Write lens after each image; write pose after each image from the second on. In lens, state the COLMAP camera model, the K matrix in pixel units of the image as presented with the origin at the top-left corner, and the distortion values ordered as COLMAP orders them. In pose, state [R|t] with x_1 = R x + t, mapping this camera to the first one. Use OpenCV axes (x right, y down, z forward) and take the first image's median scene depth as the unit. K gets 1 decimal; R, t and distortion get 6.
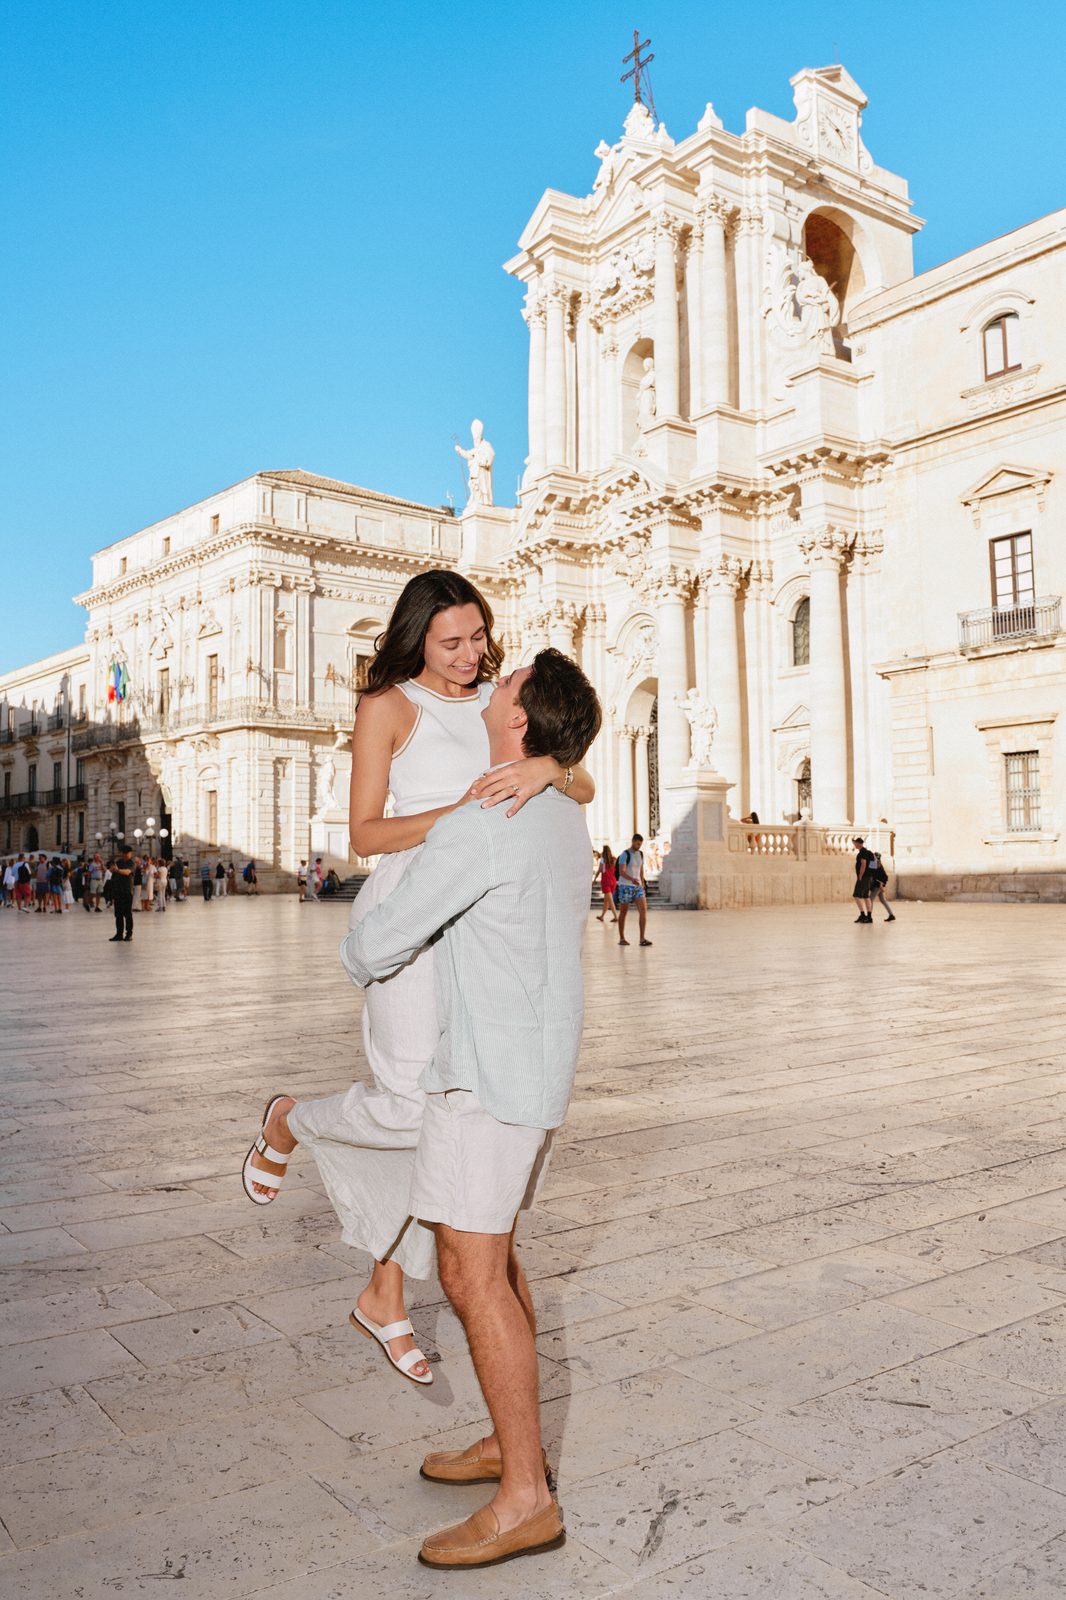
lens RADIAL K [[1287.0, 0, 533.0], [0, 1287.0, 800.0], [0, 0, 1]] dist [-0.069461, -0.001976]
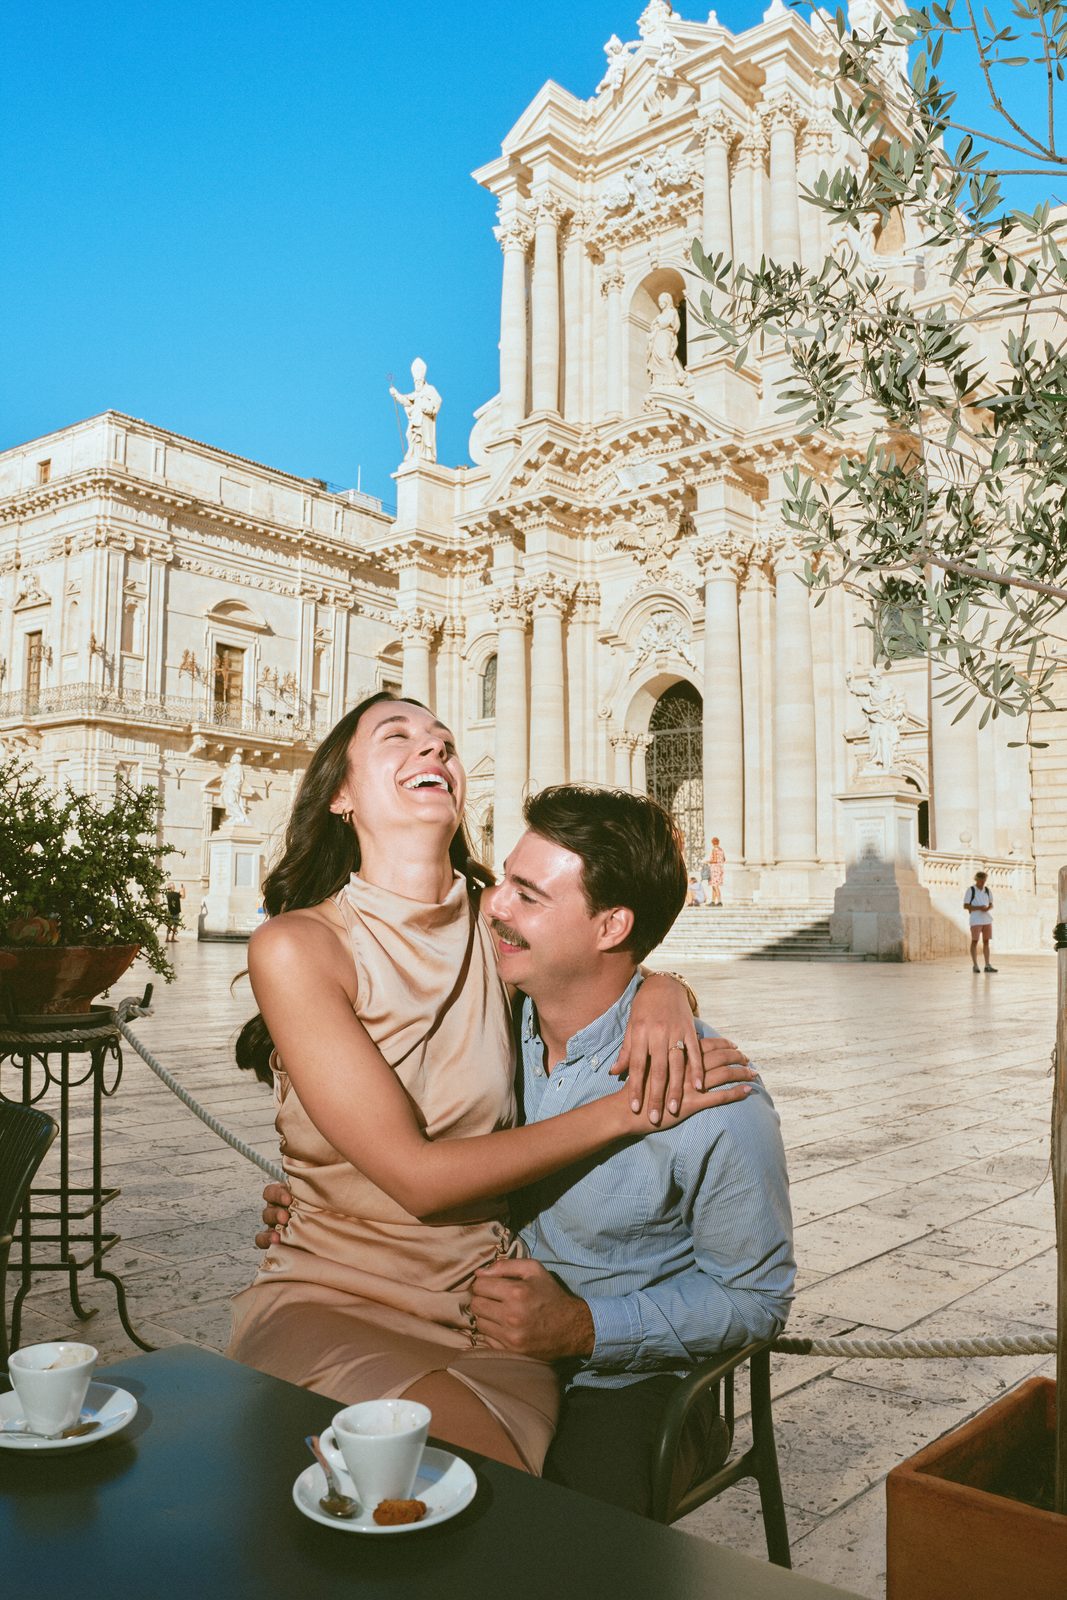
lens RADIAL K [[1287.0, 0, 533.5], [0, 1287.0, 800.0], [0, 0, 1]] dist [-0.069461, -0.001976]
pose [[0.974260, 0.035793, 0.222566, -0.153711], [-0.028296, 0.998923, -0.036783, 0.015829], [-0.223642, 0.029538, 0.974224, 0.203148]]
